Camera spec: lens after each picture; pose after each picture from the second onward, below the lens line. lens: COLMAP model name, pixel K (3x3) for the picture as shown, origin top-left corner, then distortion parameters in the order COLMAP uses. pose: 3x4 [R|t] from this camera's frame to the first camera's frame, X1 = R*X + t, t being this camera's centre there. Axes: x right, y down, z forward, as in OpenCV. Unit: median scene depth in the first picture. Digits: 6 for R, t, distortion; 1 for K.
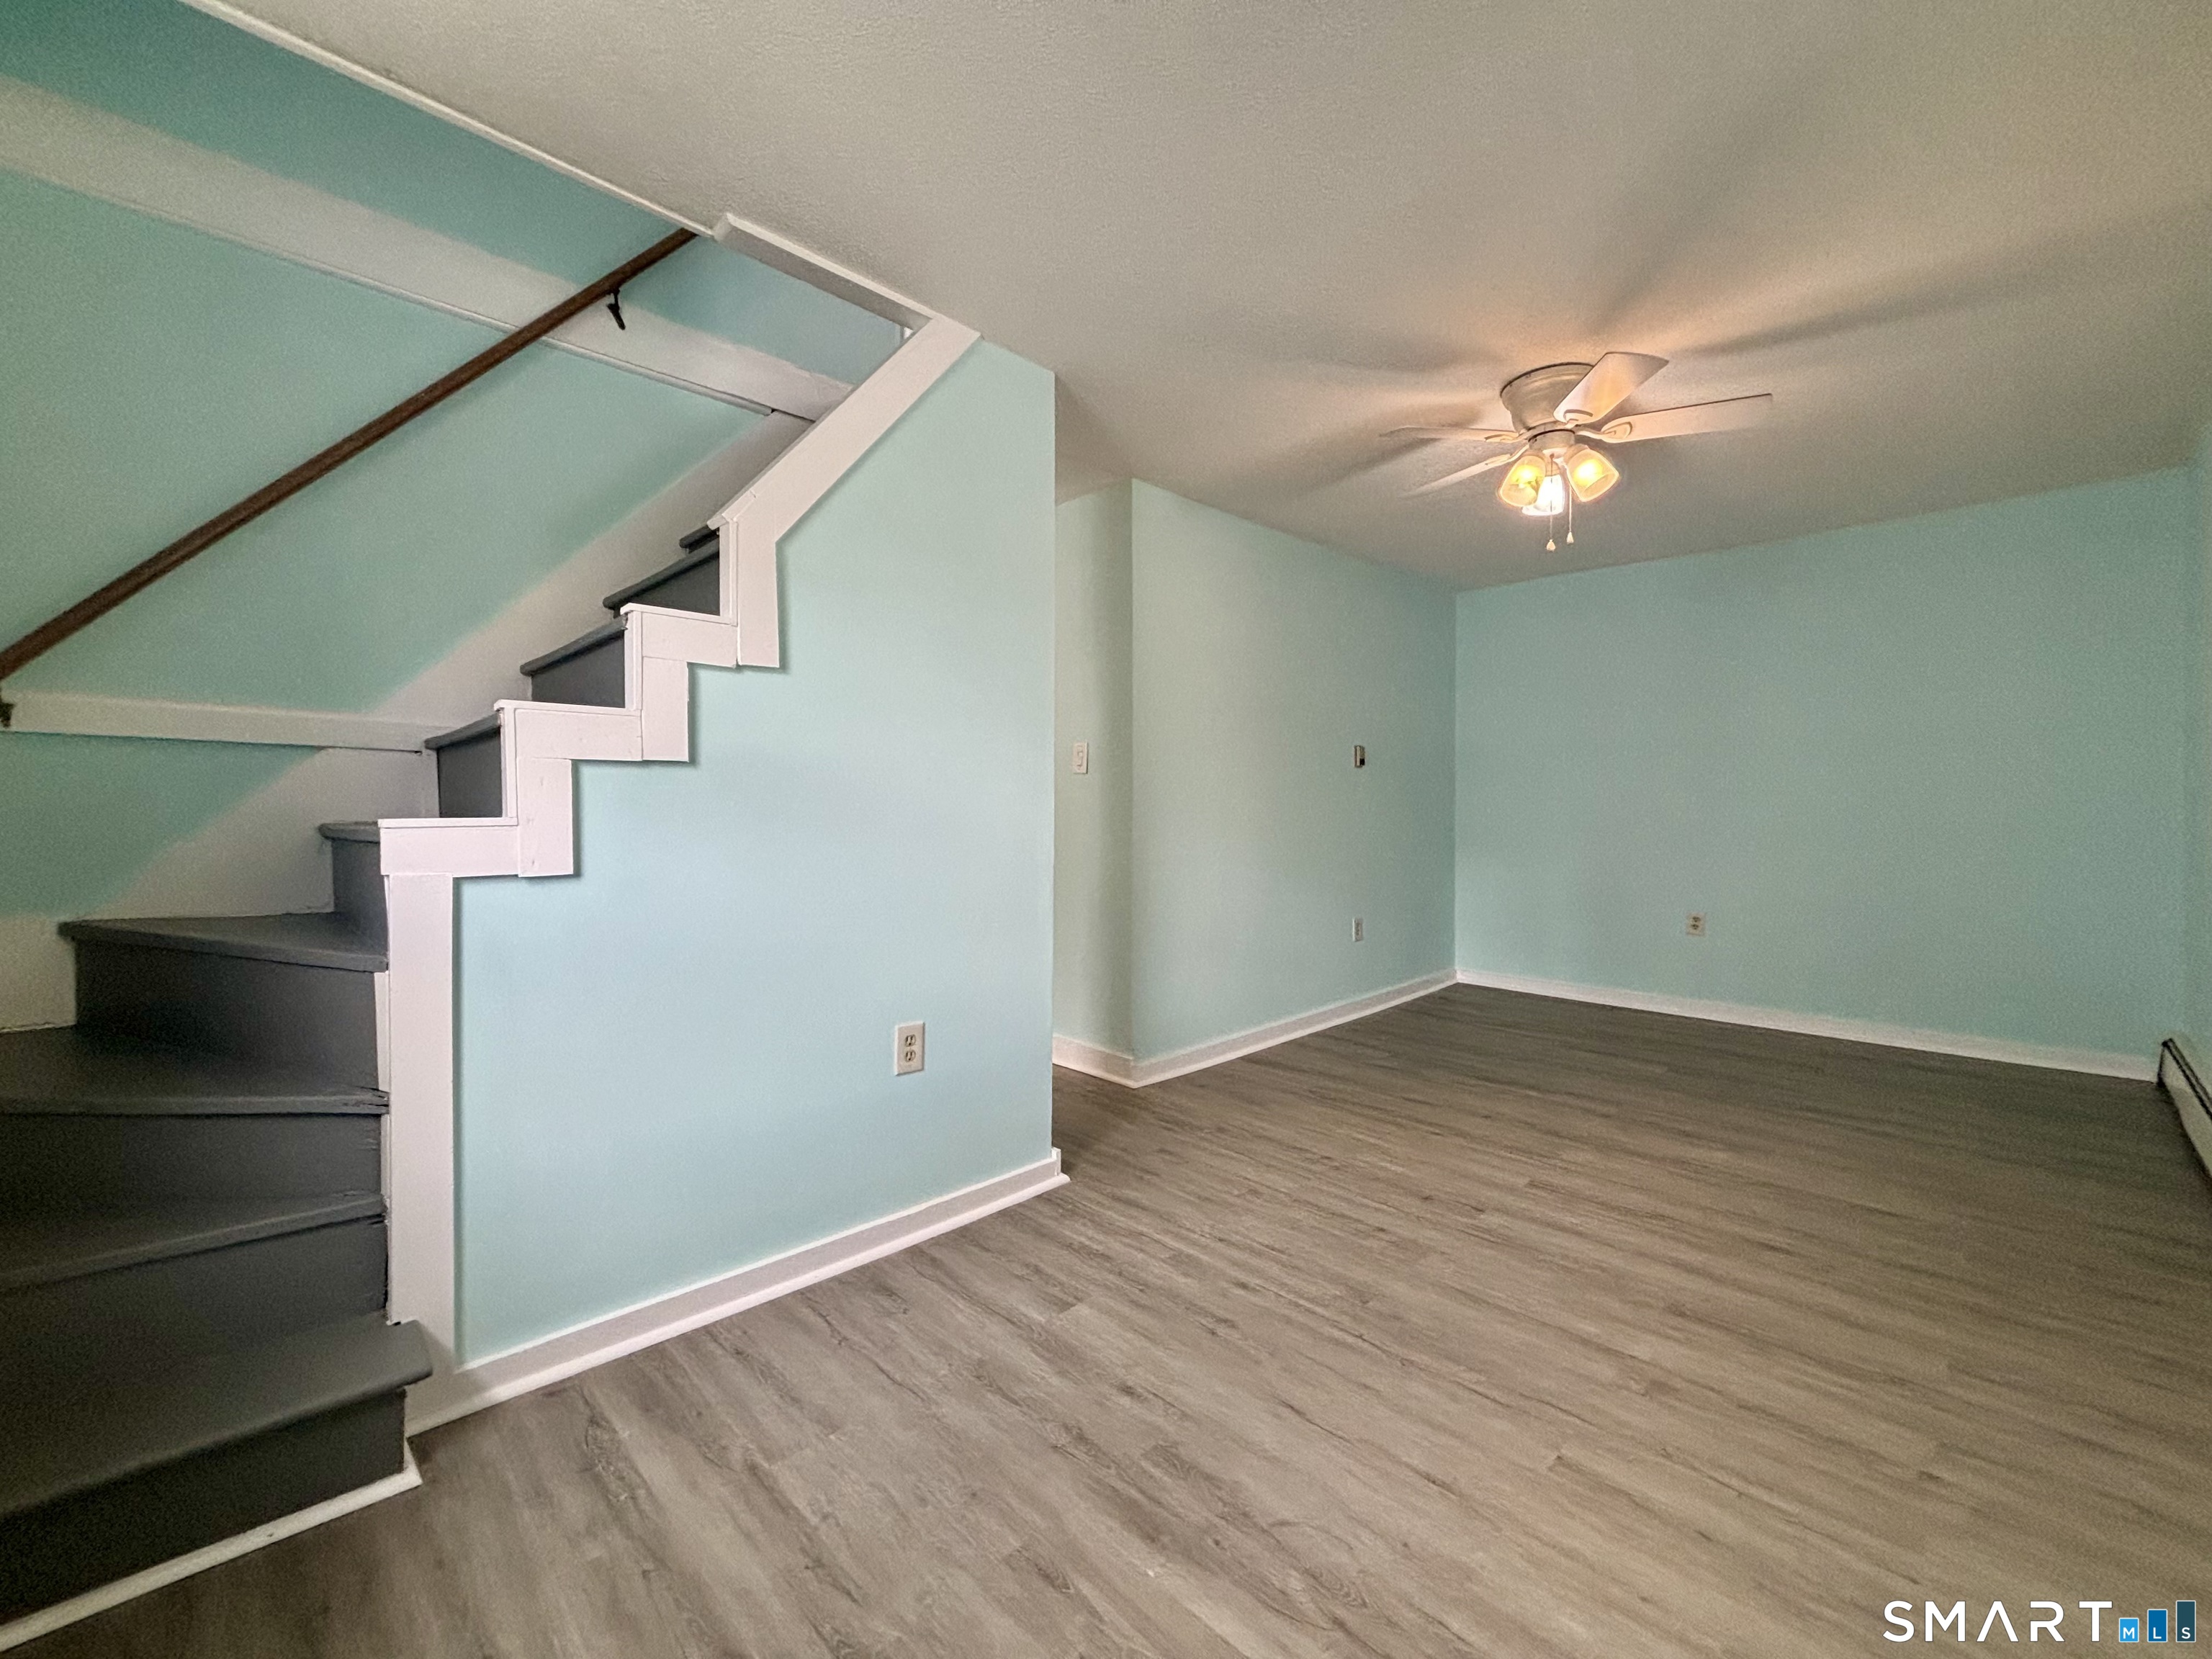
lens RADIAL K [[889.3, 0, 1102.5], [0, 889.3, 815.1], [0, 0, 1]] dist [-0.004024, 0.001505]
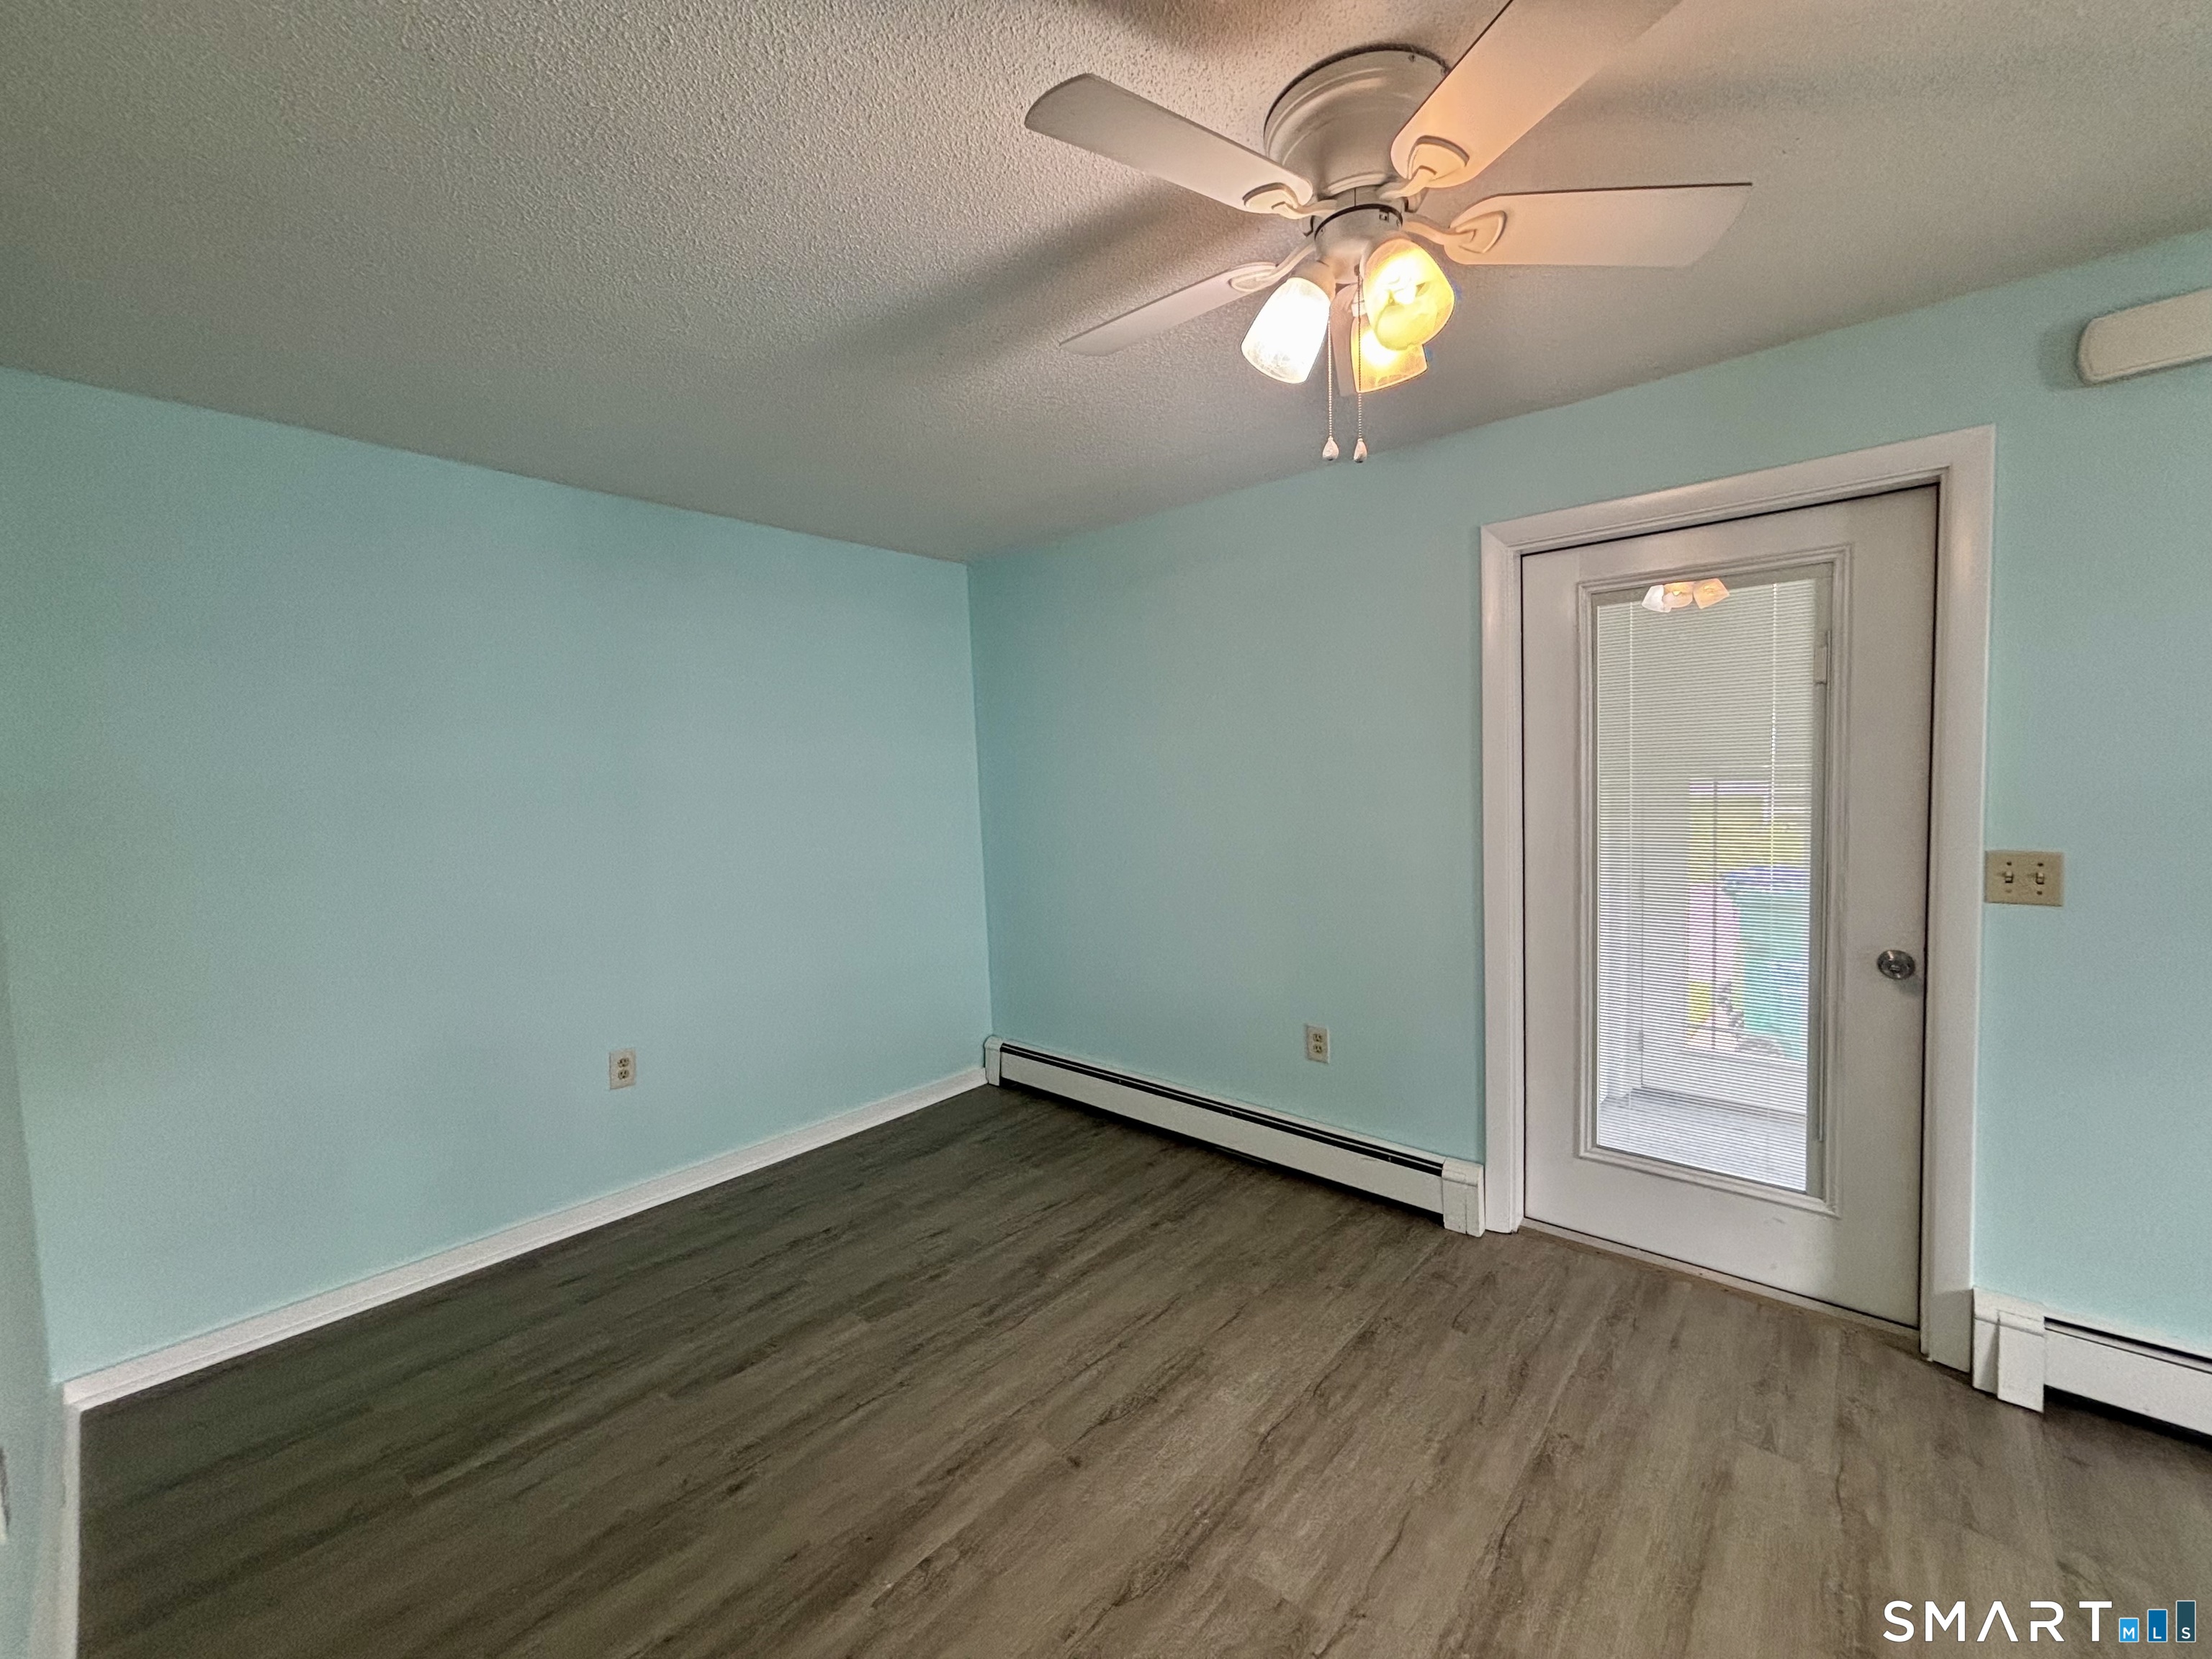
lens RADIAL K [[889.3, 0, 1100.7], [0, 889.3, 824.0], [0, 0, 1]] dist [-0.004024, 0.001505]
pose [[-0.082195, -0.039372, 0.995838, 0.008223], [0.039536, 0.998304, 0.042733, -0.138366], [-0.995832, 0.042883, -0.080499, 1.383678]]
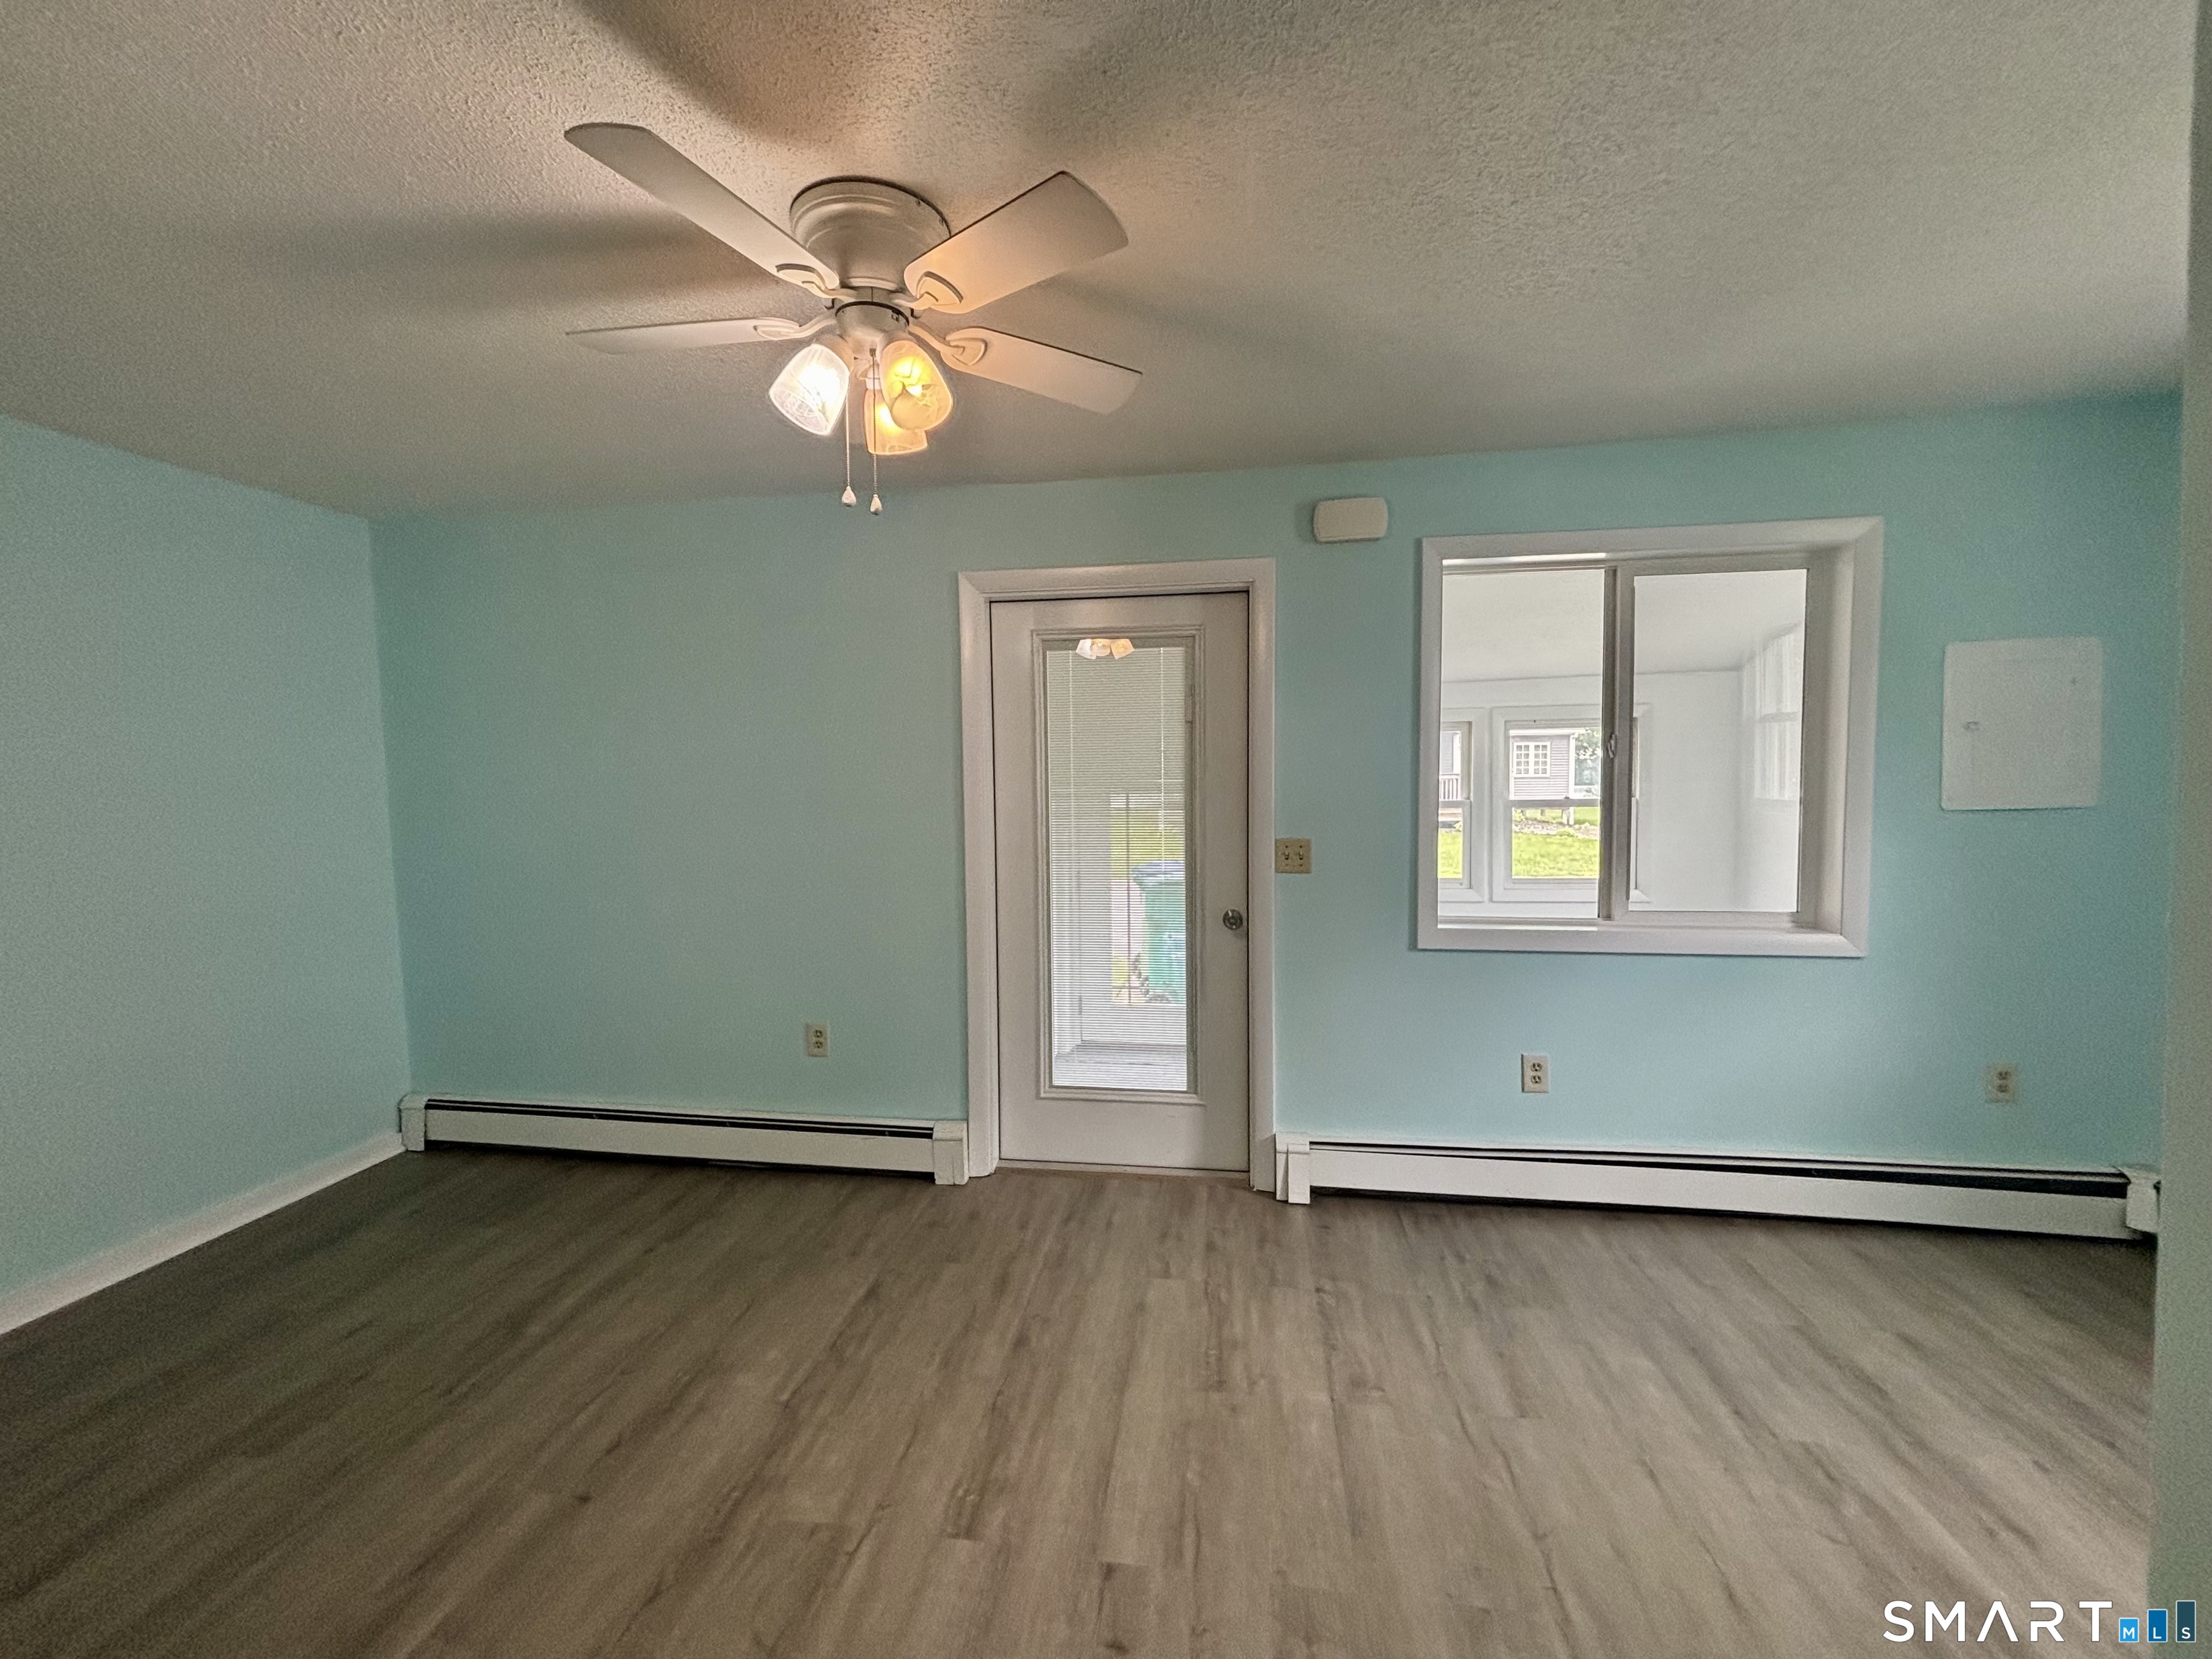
lens RADIAL K [[889.3, 0, 1090.0], [0, 889.3, 819.9], [0, 0, 1]] dist [-0.004024, 0.001505]
pose [[-0.602049, -0.018761, 0.798239, -0.073051], [0.025020, 0.998790, 0.042346, -0.132054], [-0.798067, 0.045466, -0.600851, 1.451738]]
